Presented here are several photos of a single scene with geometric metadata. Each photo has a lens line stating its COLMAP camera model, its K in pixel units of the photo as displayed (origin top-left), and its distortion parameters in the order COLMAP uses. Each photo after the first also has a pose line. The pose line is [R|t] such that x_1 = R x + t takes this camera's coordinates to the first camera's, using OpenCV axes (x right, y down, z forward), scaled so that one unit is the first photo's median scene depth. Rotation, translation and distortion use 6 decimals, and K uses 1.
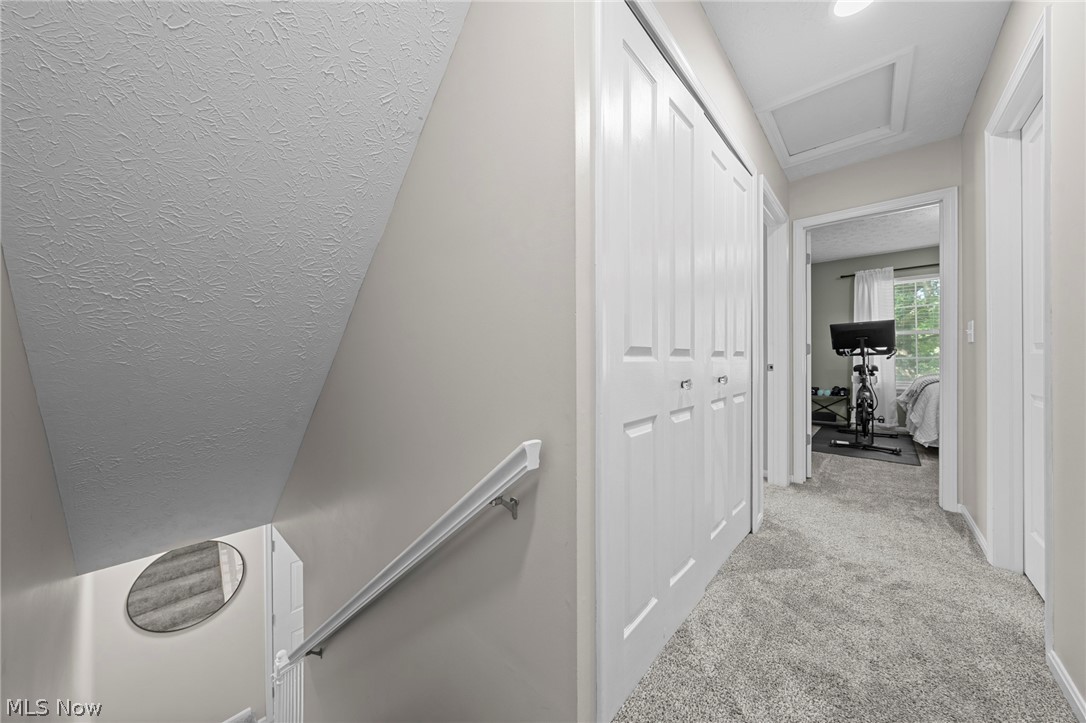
lens RADIAL K [[365.3, 0, 549.3], [0, 365.3, 358.7], [0, 0, 1]] dist [0.001433, 0.000098]
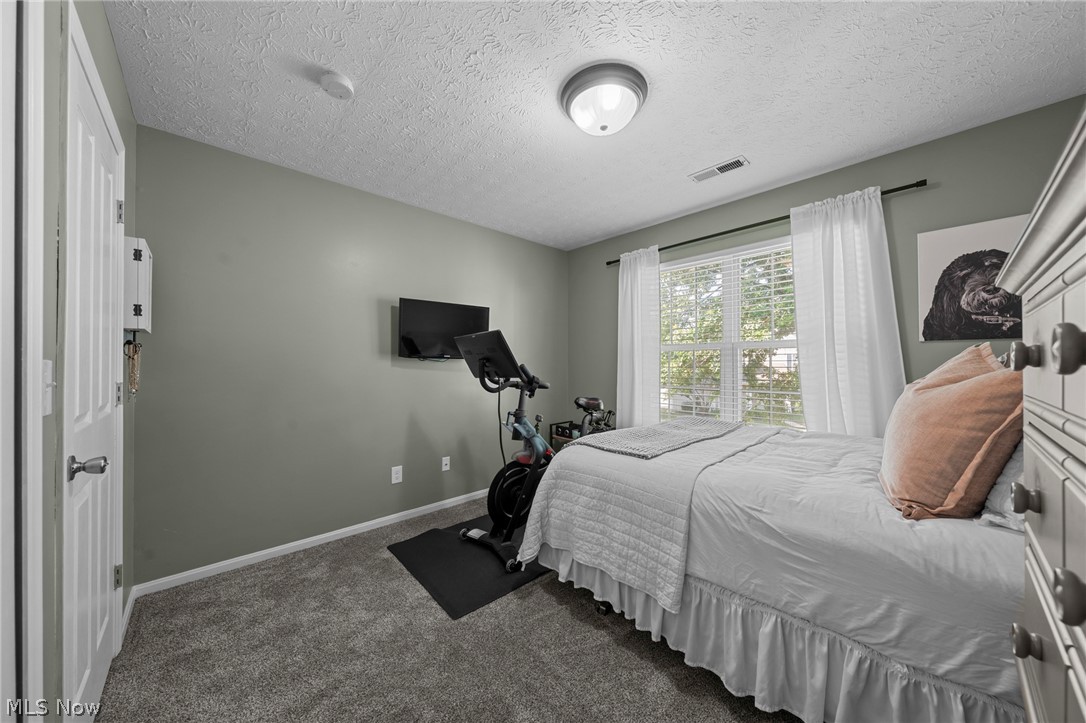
lens RADIAL K [[367.5, 0, 548.0], [0, 367.5, 361.5], [0, 0, 1]] dist [-0.001670, -0.000027]
pose [[0.995663, 0.003686, -0.092958, 0.972688], [-0.004144, 0.999980, -0.004739, -0.051021], [0.092939, 0.005104, 0.995659, 0.409627]]
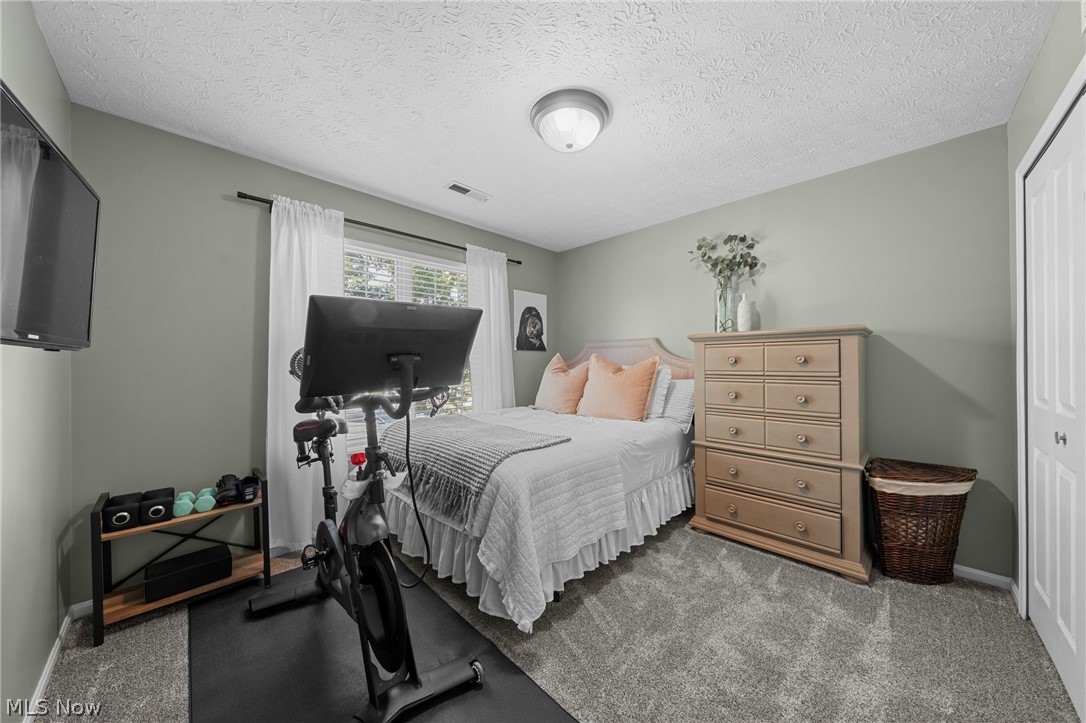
lens RADIAL K [[367.5, 0, 548.0], [0, 367.5, 361.5], [0, 0, 1]] dist [-0.001670, -0.000027]
pose [[0.055627, 0.007540, 0.998423, 0.543159], [0.004845, 0.999958, -0.007821, -0.048668], [-0.998440, 0.005273, 0.055588, 0.832010]]
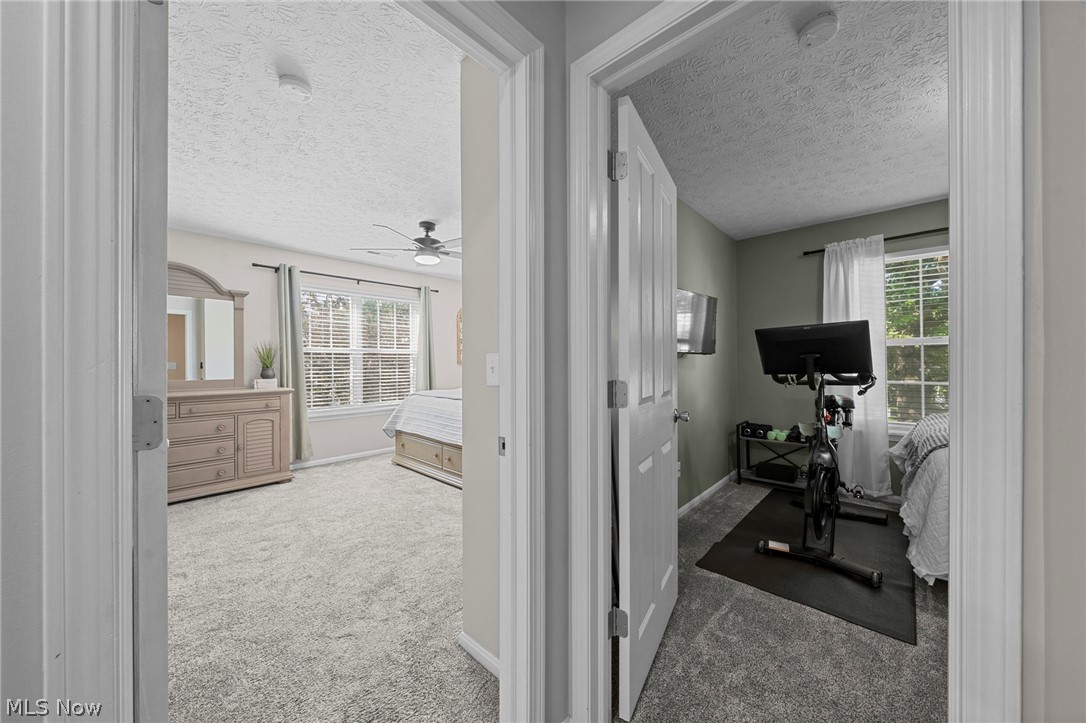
lens RADIAL K [[380.4, 0, 546.1], [0, 380.4, 361.0], [0, 0, 1]] dist [-0.002209, -0.000148]
pose [[0.999890, 0.000198, -0.014853, 0.463033], [-0.000236, 0.999997, -0.002555, -0.044720], [0.014852, 0.002558, 0.999886, 0.428759]]
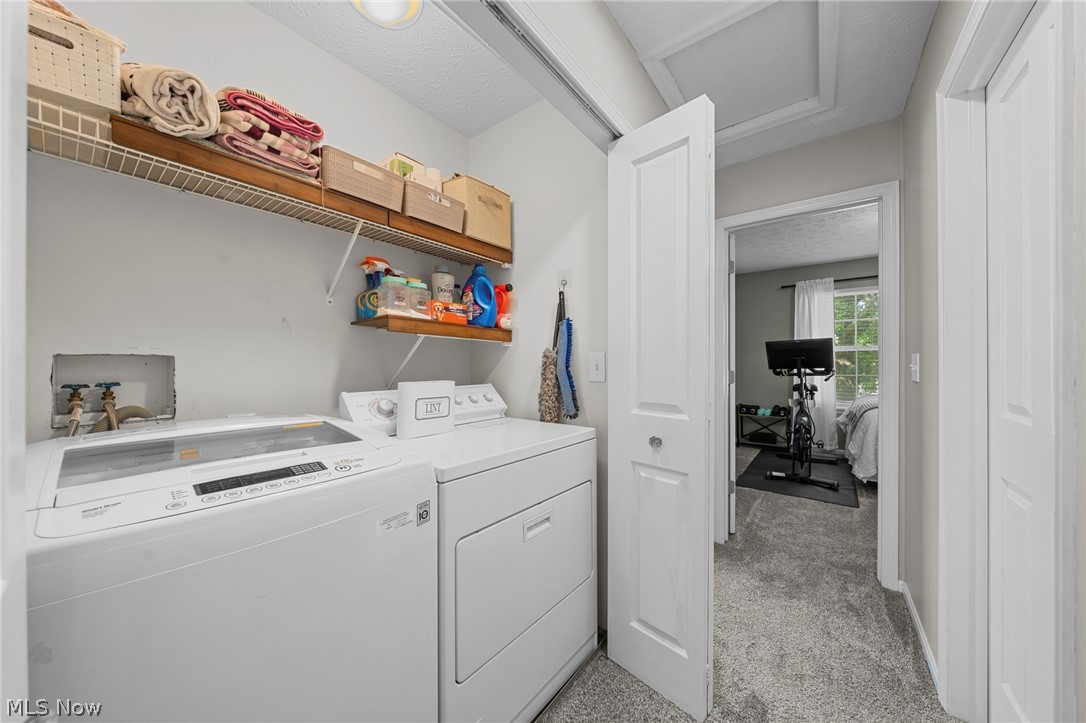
lens RADIAL K [[367.5, 0, 548.0], [0, 367.5, 361.5], [0, 0, 1]] dist [-0.001670, -0.000027]
pose [[0.996533, 0.001066, 0.083196, 0.167356], [-0.001072, 0.999999, 0.000036, -0.044497], [-0.083195, -0.000125, 0.996533, 0.155653]]
